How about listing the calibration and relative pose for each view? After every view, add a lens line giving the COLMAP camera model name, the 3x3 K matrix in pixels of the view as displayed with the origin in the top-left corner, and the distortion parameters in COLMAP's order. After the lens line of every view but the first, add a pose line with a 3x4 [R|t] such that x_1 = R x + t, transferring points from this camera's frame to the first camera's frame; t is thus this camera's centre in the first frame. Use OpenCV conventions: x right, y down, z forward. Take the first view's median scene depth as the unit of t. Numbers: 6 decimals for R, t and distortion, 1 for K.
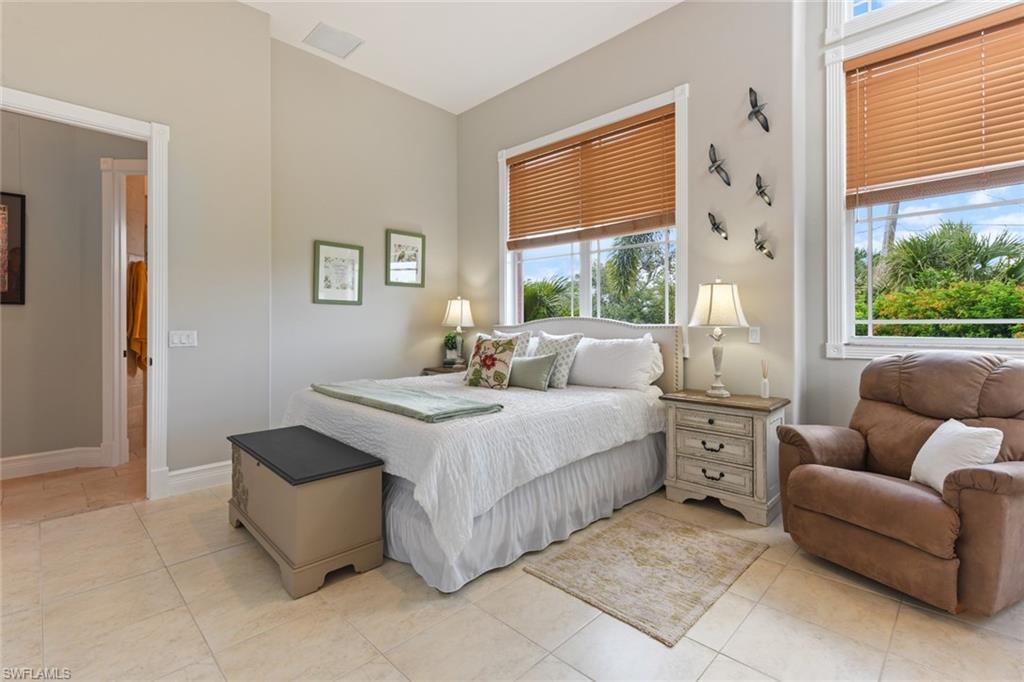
lens RADIAL K [[450.9, 0, 523.7], [0, 450.9, 332.9], [0, 0, 1]] dist [0.003403, 0.000501]
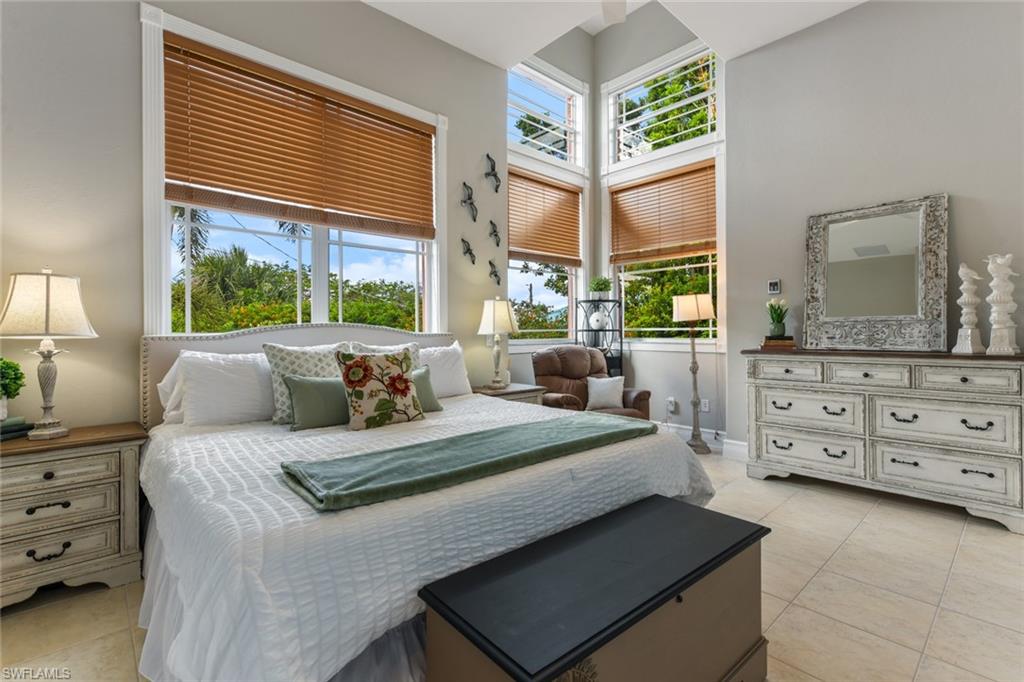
lens RADIAL K [[450.9, 0, 523.7], [0, 450.9, 332.9], [0, 0, 1]] dist [0.003403, 0.000501]
pose [[0.094121, -0.002558, 0.995558, -0.704437], [0.025173, 0.999683, 0.000189, -0.012364], [-0.995242, 0.025044, 0.094155, 0.684696]]
